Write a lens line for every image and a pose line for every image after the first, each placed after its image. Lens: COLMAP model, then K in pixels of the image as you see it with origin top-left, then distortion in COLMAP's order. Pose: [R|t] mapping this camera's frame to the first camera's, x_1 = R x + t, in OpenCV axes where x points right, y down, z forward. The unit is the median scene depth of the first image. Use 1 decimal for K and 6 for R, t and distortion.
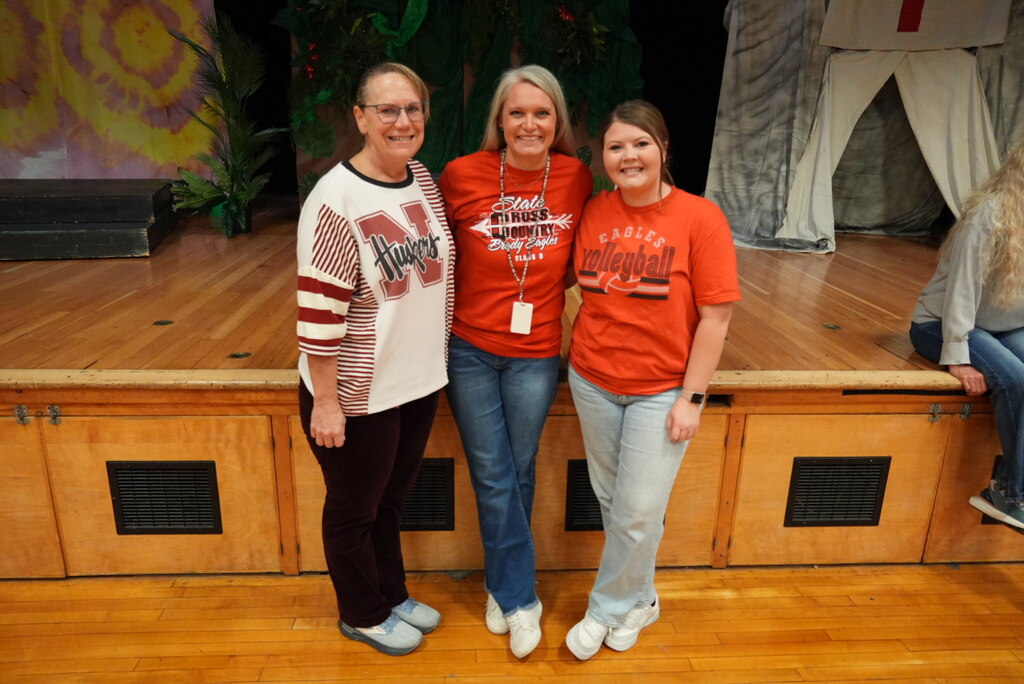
lens RADIAL K [[766.1, 0, 512.0], [0, 766.1, 342.0], [0, 0, 1]] dist [0.000847, 0.003761]
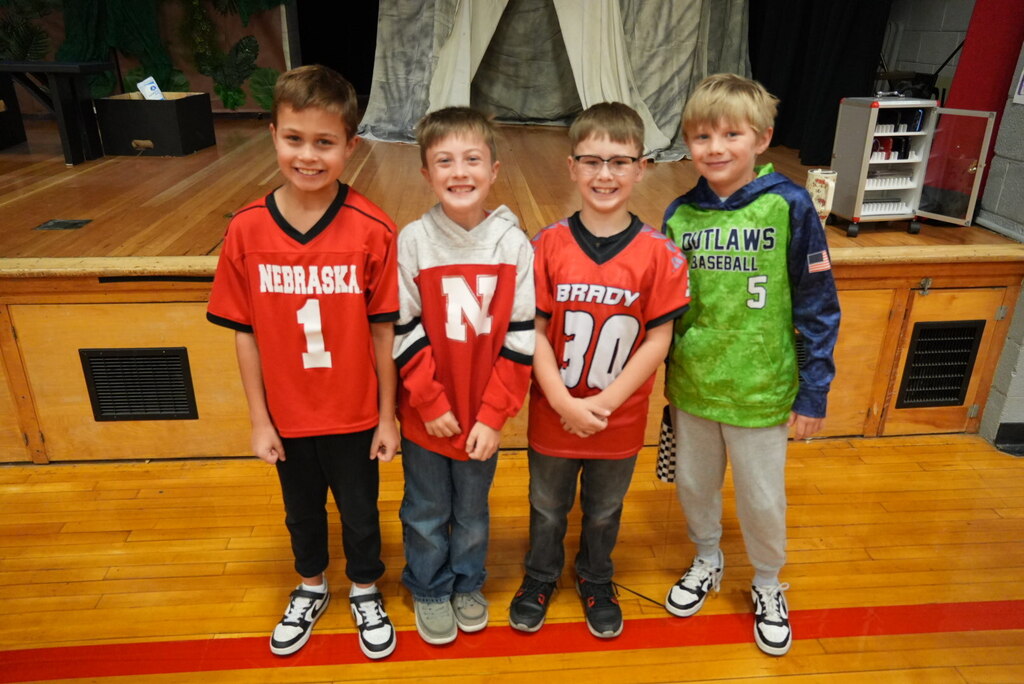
lens RADIAL K [[757.2, 0, 512.0], [0, 757.2, 342.0], [0, 0, 1]] dist [-0.005847, 0.000987]
pose [[0.999872, -0.015861, -0.002007, 0.436354], [0.015986, 0.993362, 0.113916, 0.020362], [0.000187, -0.113933, 0.993488, 0.030688]]
